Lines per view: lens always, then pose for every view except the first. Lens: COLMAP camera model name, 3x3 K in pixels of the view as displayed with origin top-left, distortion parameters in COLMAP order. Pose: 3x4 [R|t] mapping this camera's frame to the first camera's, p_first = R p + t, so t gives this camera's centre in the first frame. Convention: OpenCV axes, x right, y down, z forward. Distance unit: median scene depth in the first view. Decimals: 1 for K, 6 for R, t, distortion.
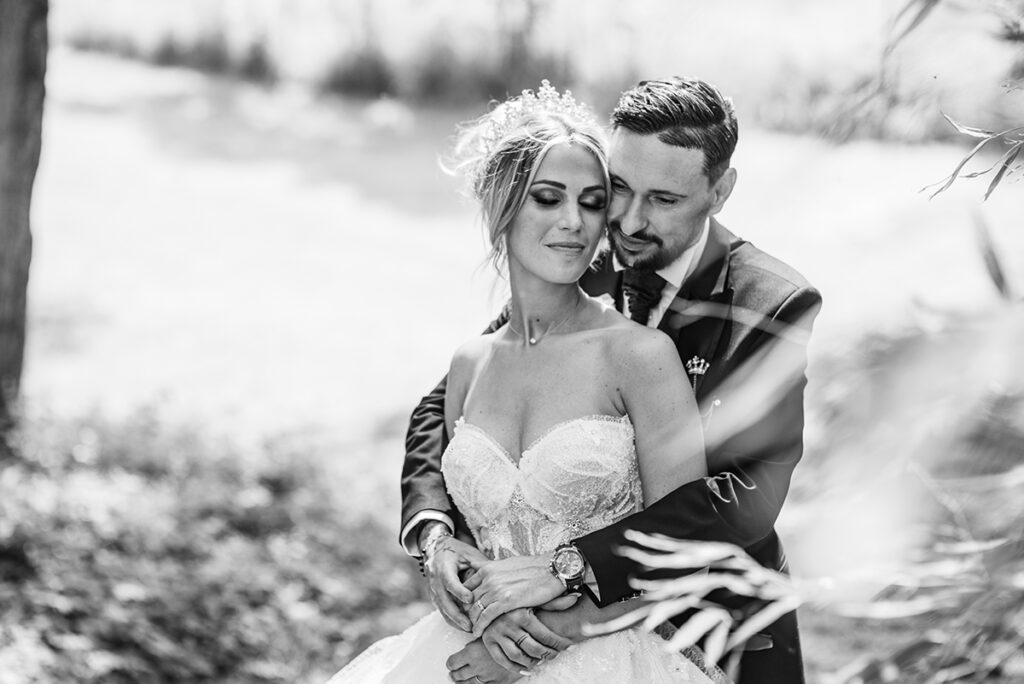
lens RADIAL K [[2492.1, 0, 512.0], [0, 2492.1, 342.0], [0, 0, 1]] dist [-0.039761, 0.360064]
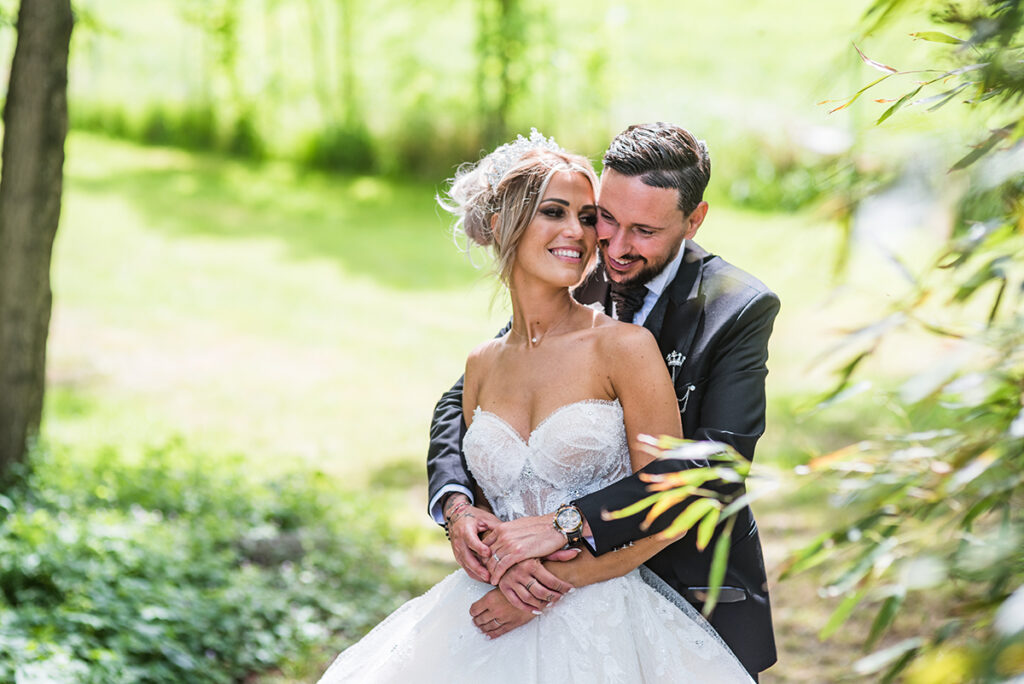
lens RADIAL K [[2557.5, 0, 512.0], [0, 2557.5, 342.0], [0, 0, 1]] dist [0.316866, -0.281935]
pose [[0.999882, -0.008420, 0.012872, -0.017160], [0.008903, 0.999239, -0.037969, 0.040035], [-0.012542, 0.038079, 0.999196, -0.194339]]
